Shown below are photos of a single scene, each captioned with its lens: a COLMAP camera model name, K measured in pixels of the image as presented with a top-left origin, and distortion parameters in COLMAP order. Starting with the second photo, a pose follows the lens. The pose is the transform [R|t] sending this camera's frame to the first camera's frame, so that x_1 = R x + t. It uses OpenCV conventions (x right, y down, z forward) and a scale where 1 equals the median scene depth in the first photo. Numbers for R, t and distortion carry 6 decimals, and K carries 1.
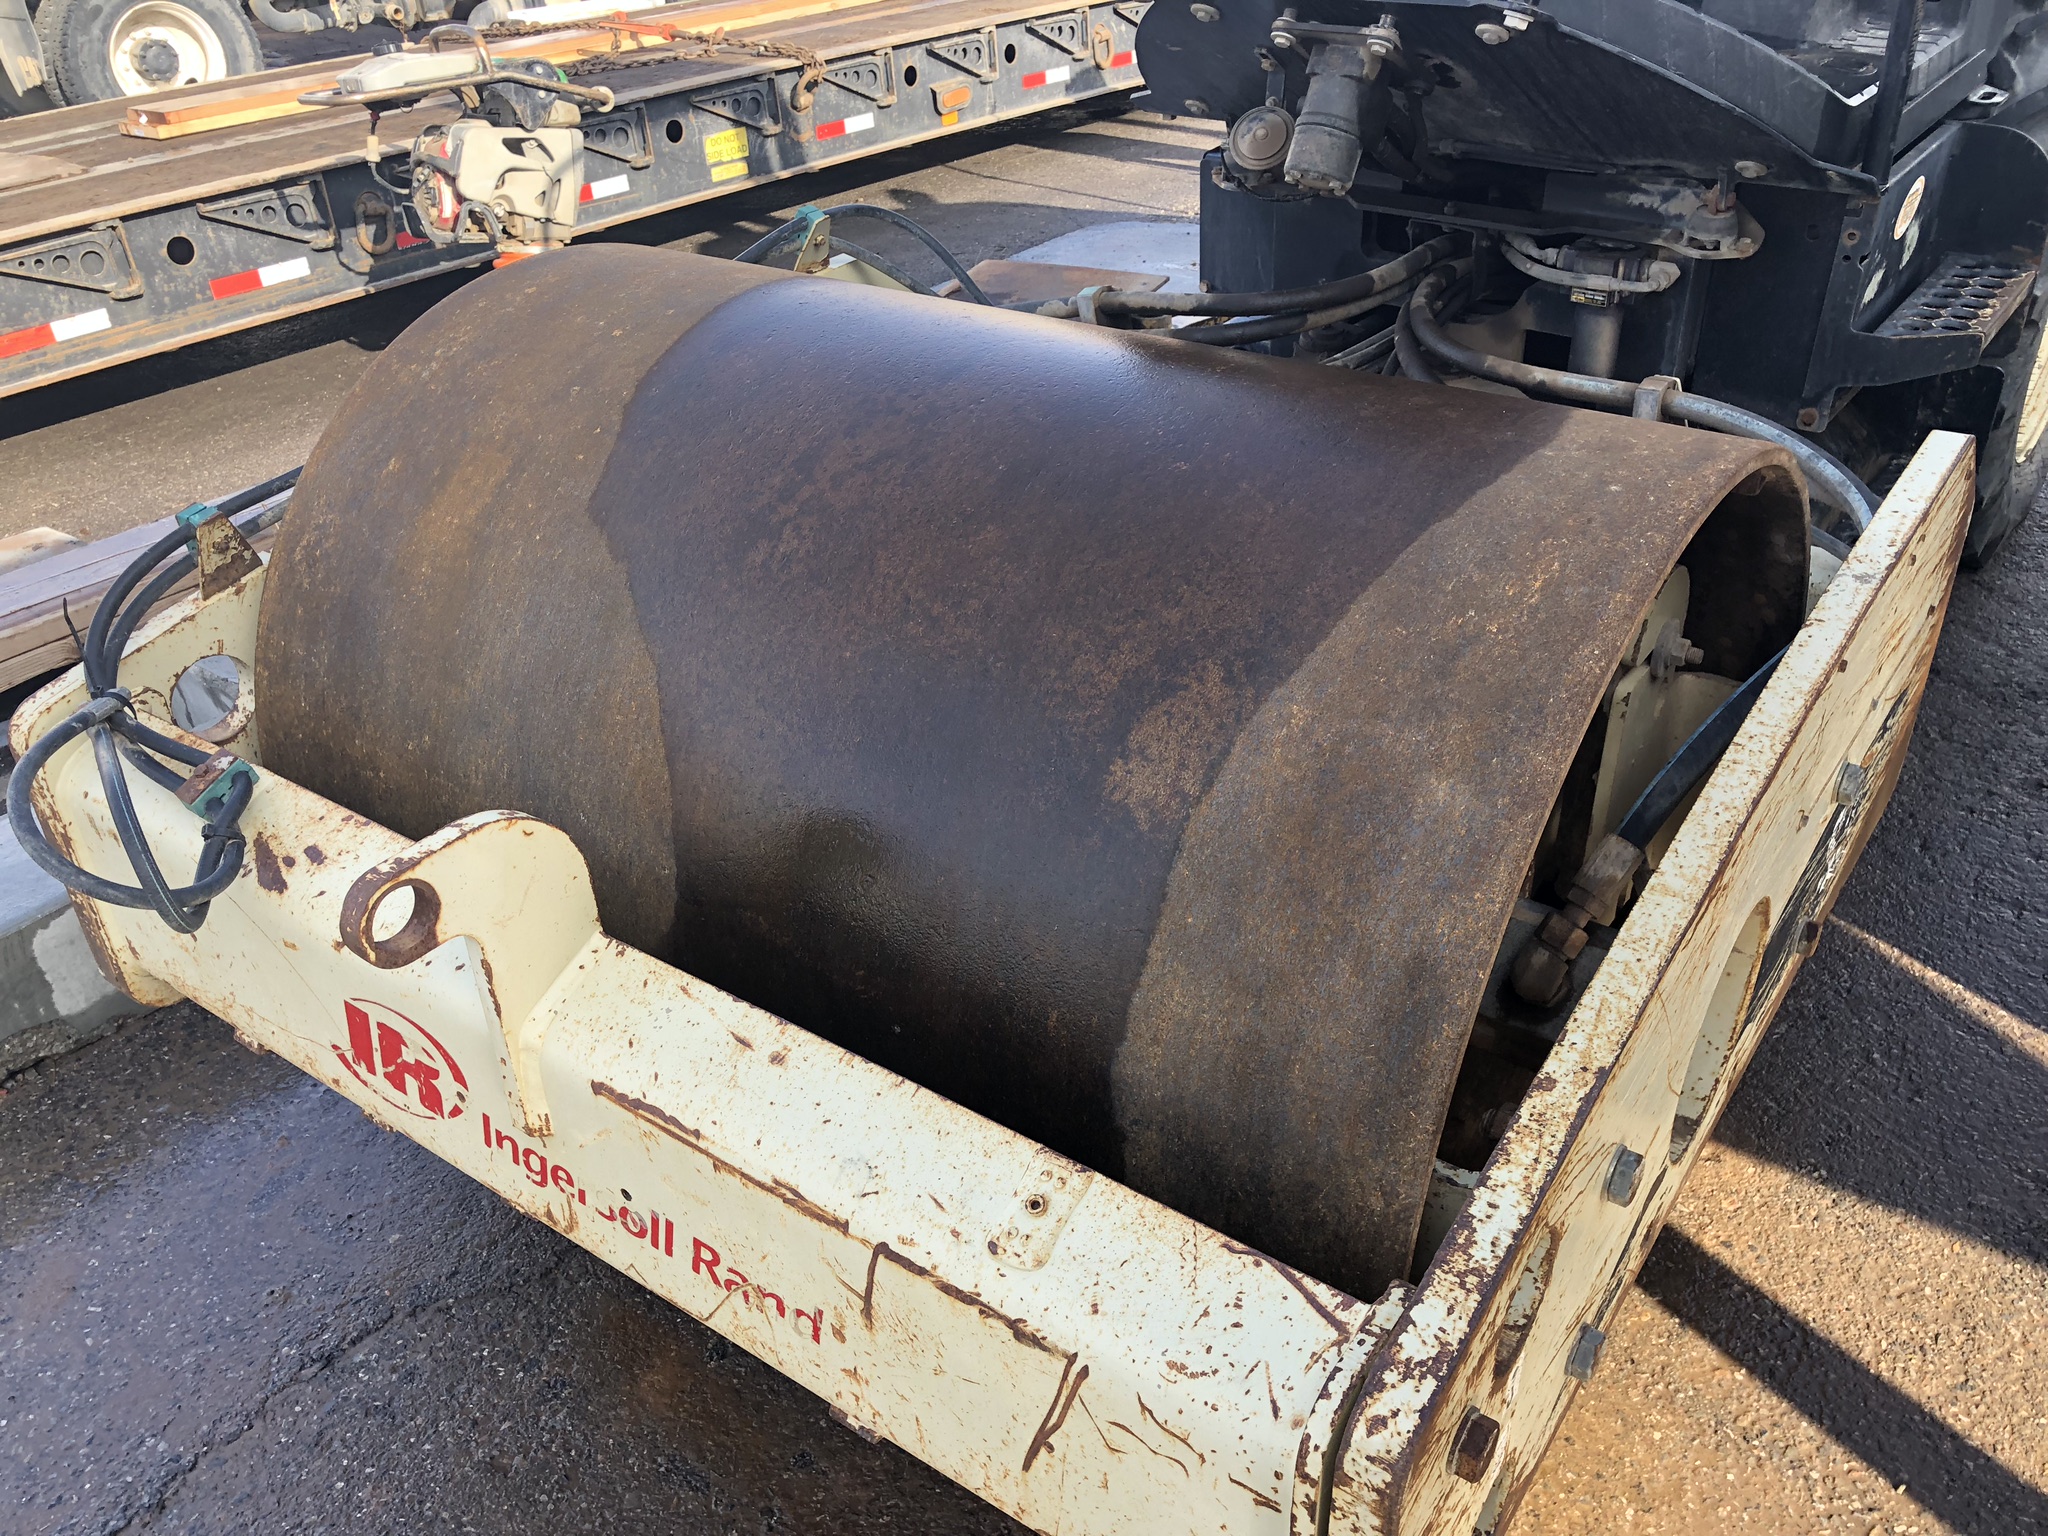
lens RADIAL K [[1681.9, 0, 1011.9], [0, 1681.9, 768.0], [0, 0, 1]] dist [0.039346, -0.037623]
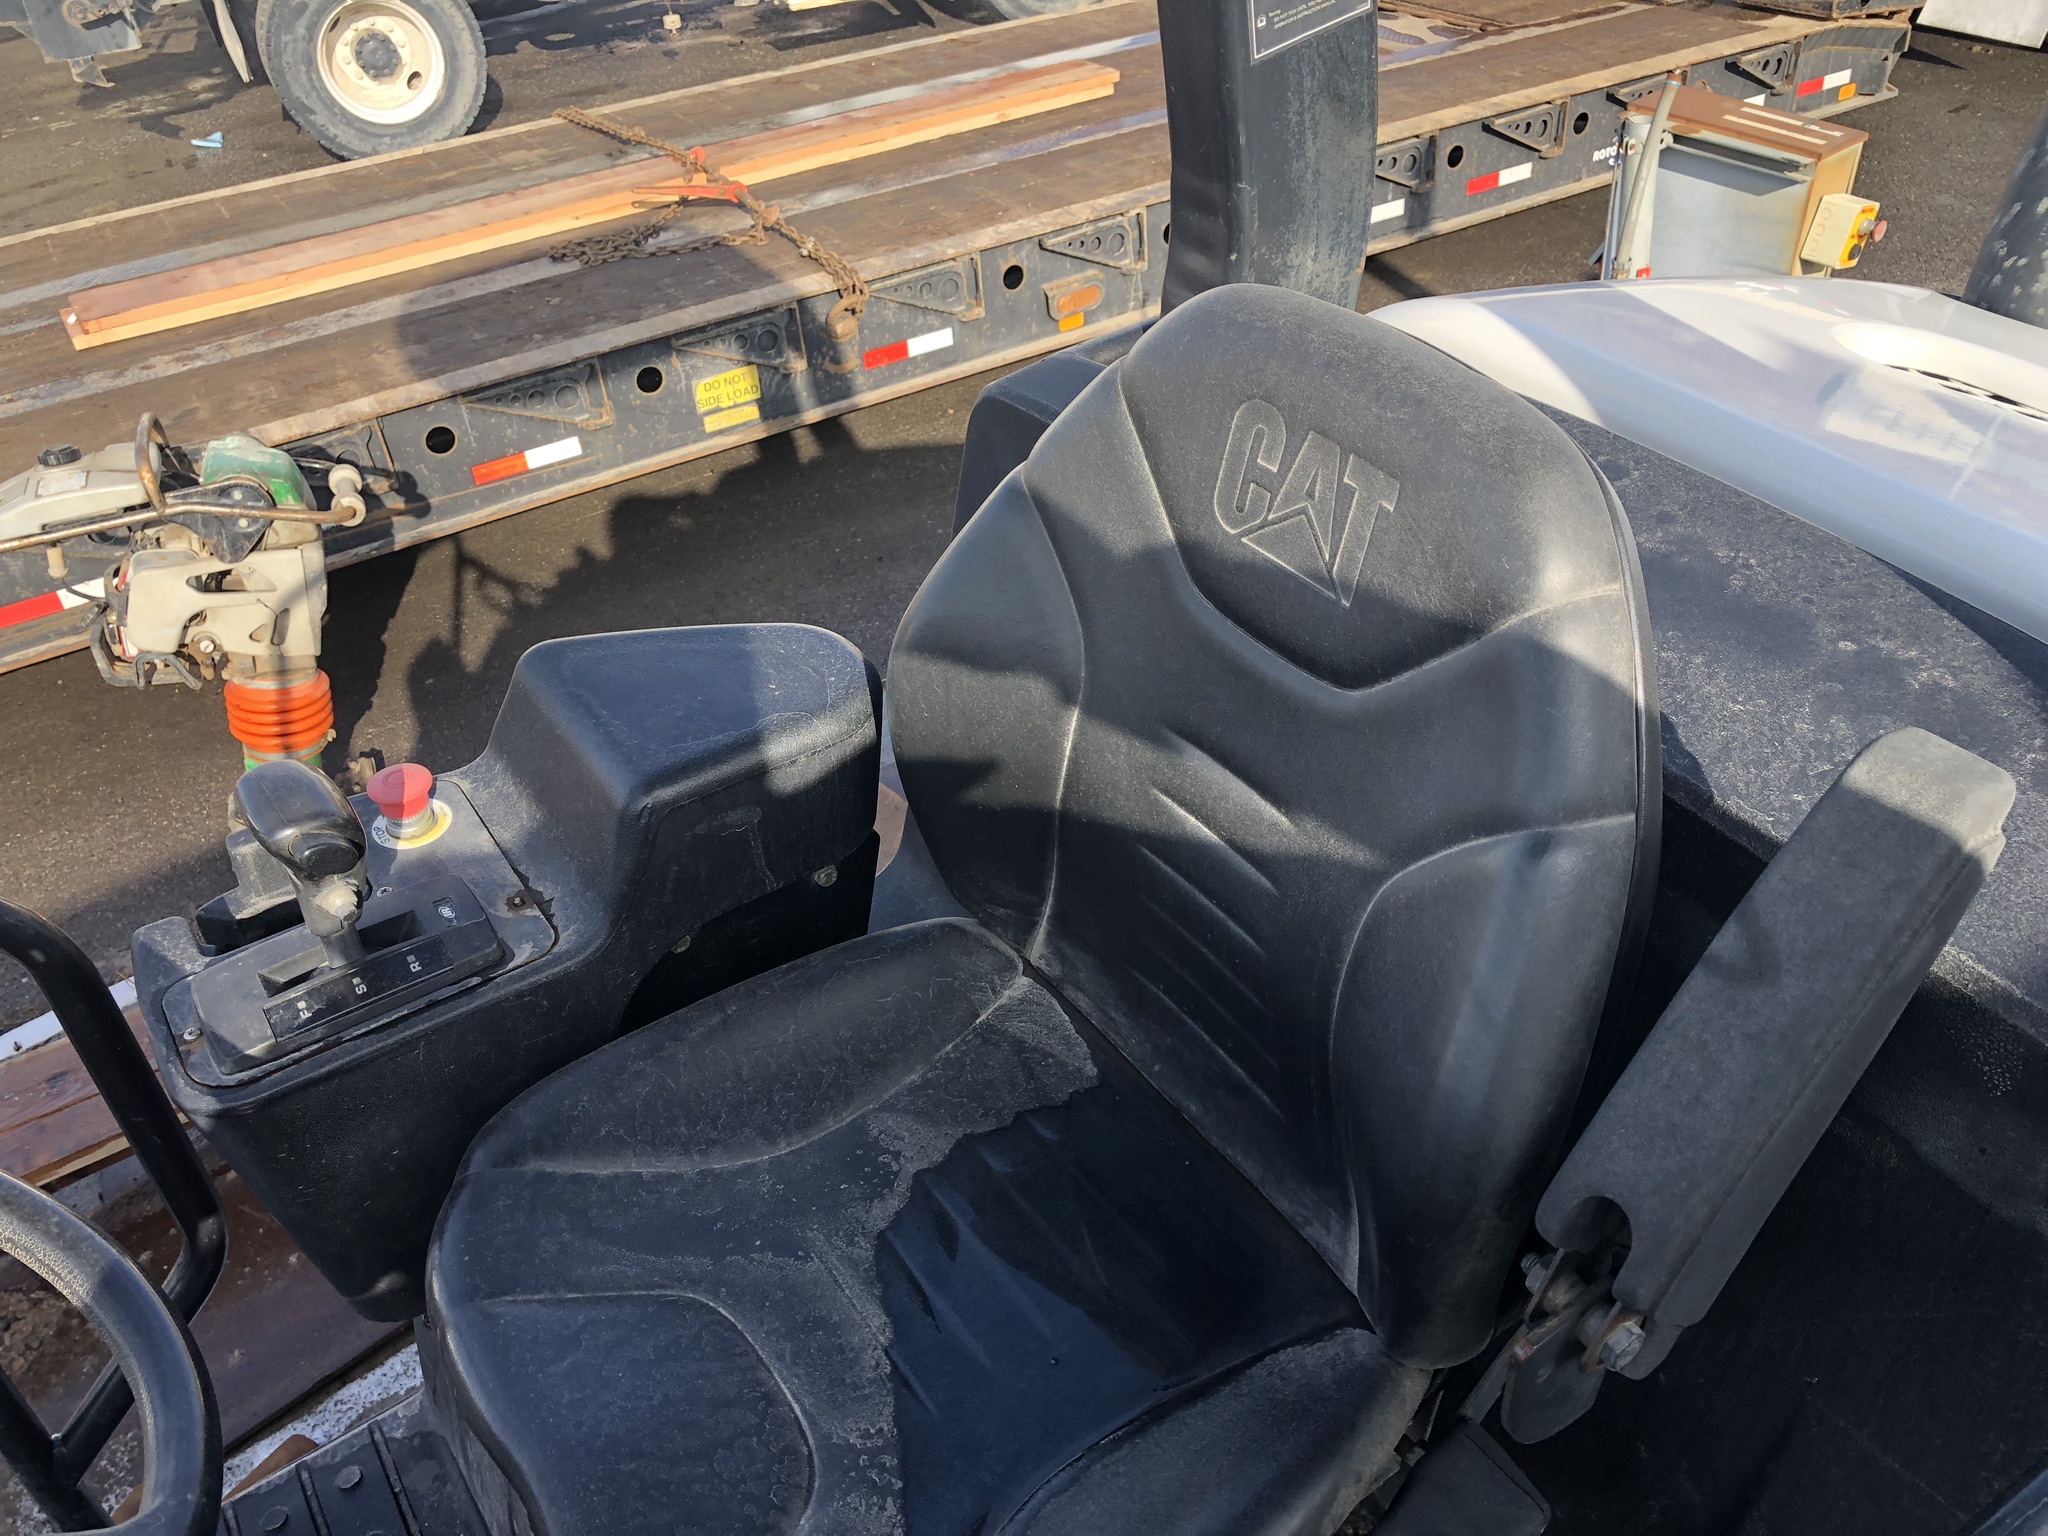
lens RADIAL K [[1681.9, 0, 1020.8], [0, 1681.9, 731.2], [0, 0, 1]] dist [0.039346, -0.037623]
pose [[0.951564, 0.176448, -0.251779, 0.508978], [-0.147897, 0.980647, 0.128286, -0.883736], [0.269543, -0.084834, 0.959244, 0.693771]]
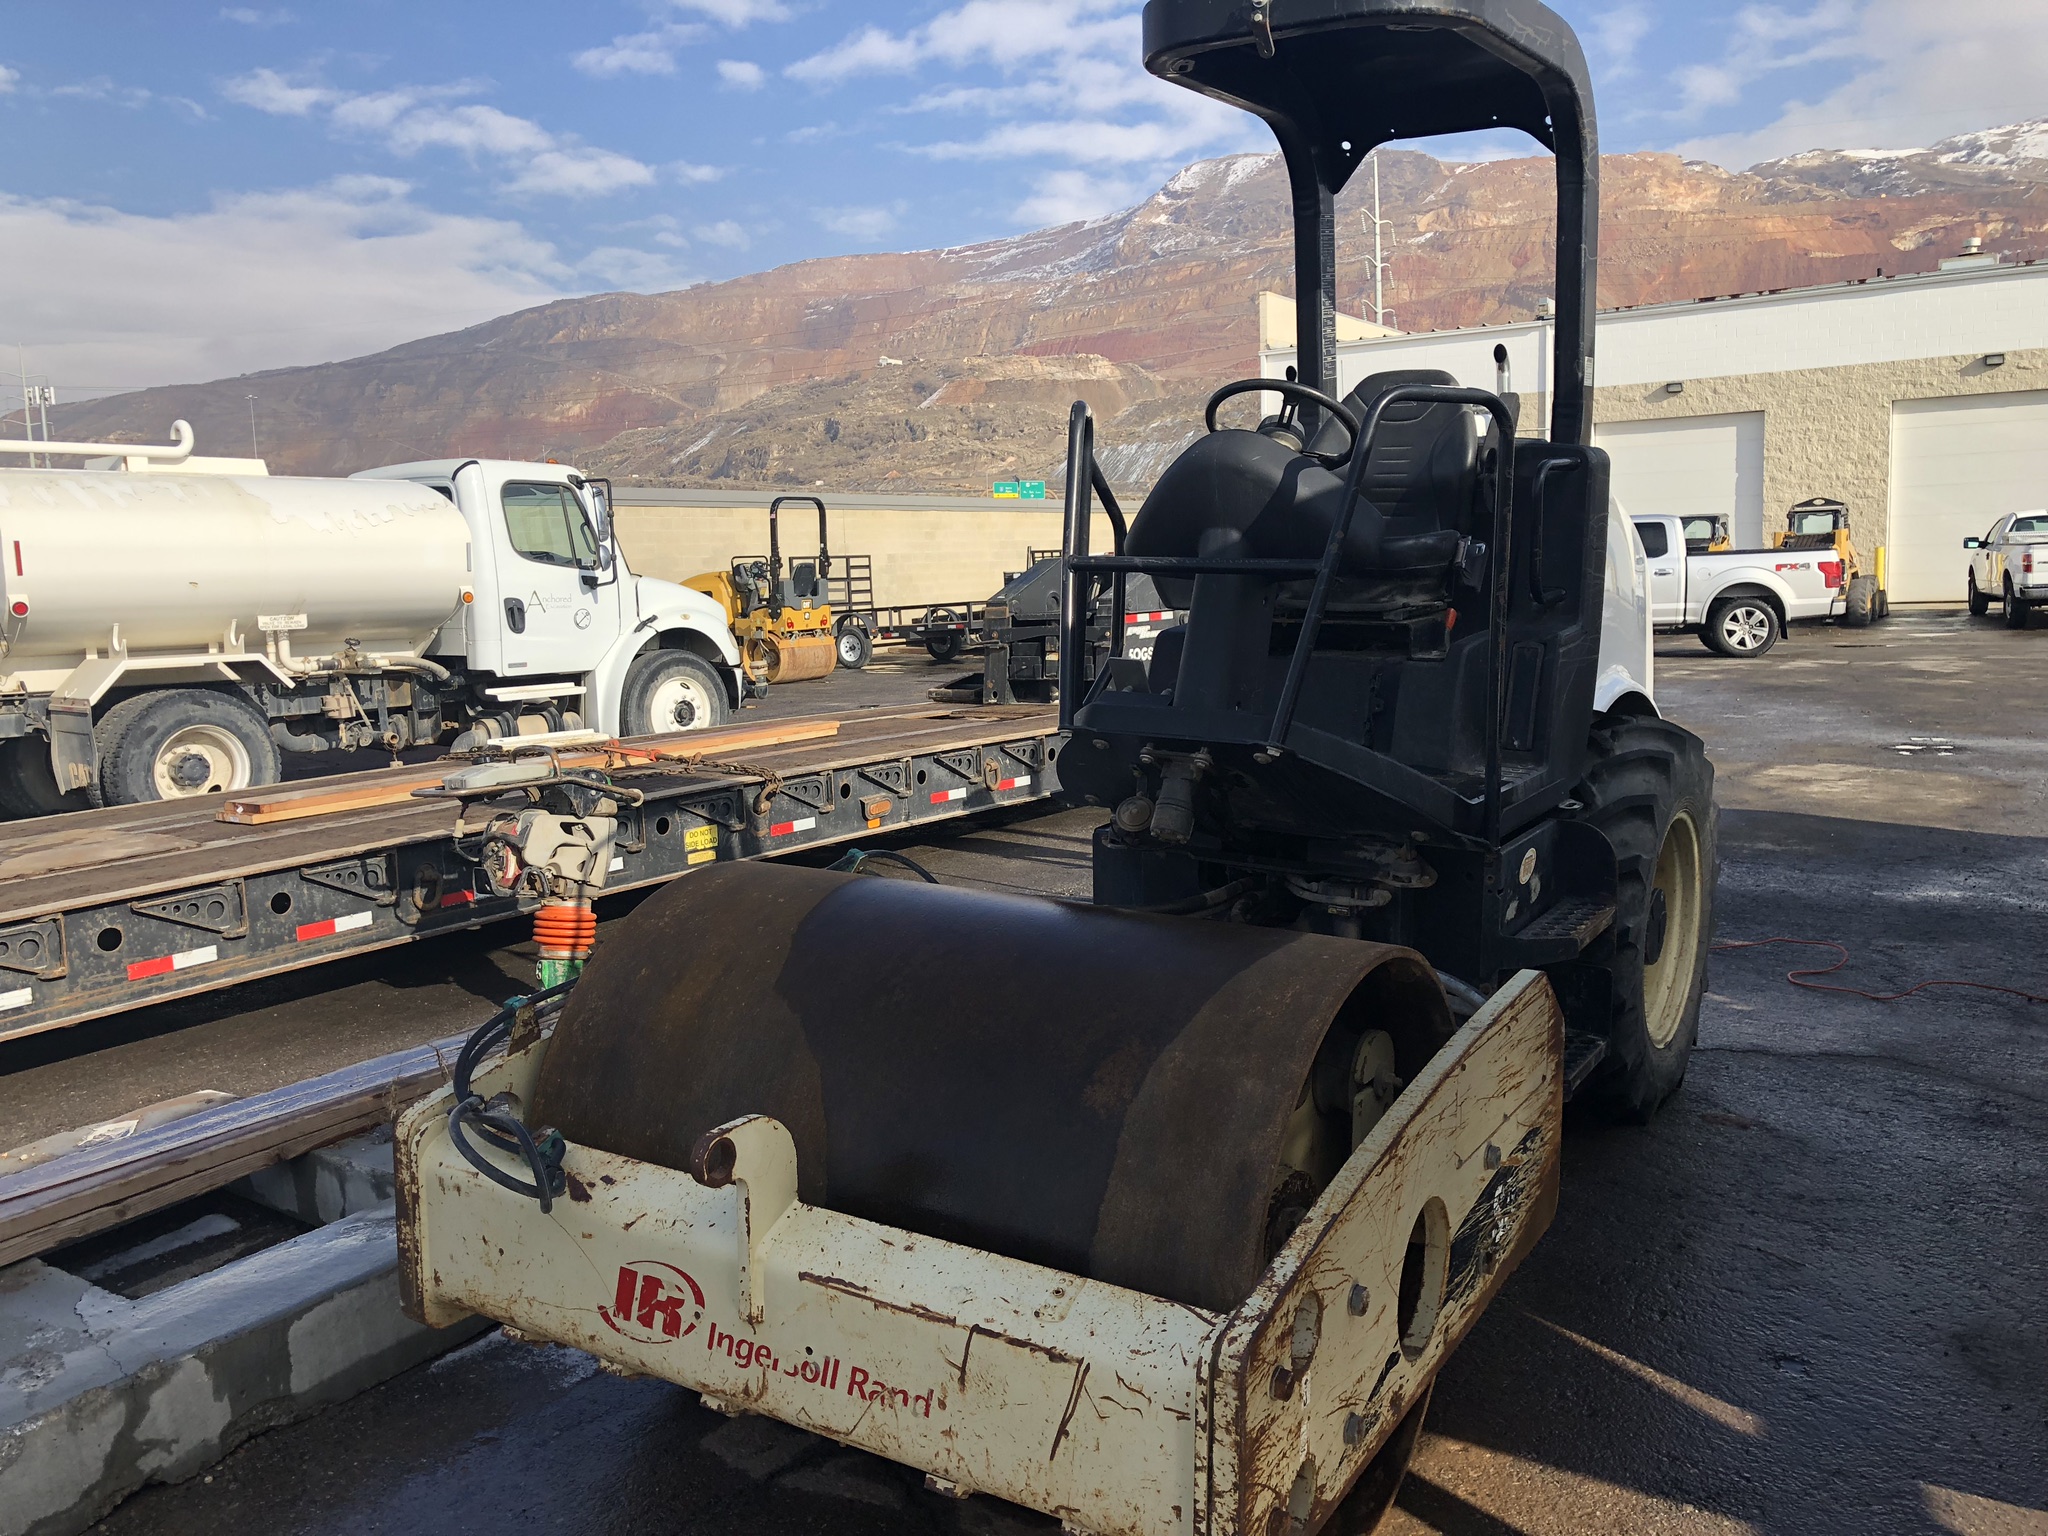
lens RADIAL K [[1681.9, 0, 1017.5], [0, 1681.9, 789.7], [0, 0, 1]] dist [0.039346, -0.037623]
pose [[0.996259, 0.022439, 0.083449, -0.104184], [0.011732, 0.921636, -0.387877, 0.239900], [-0.085613, 0.387405, 0.917926, -0.505319]]
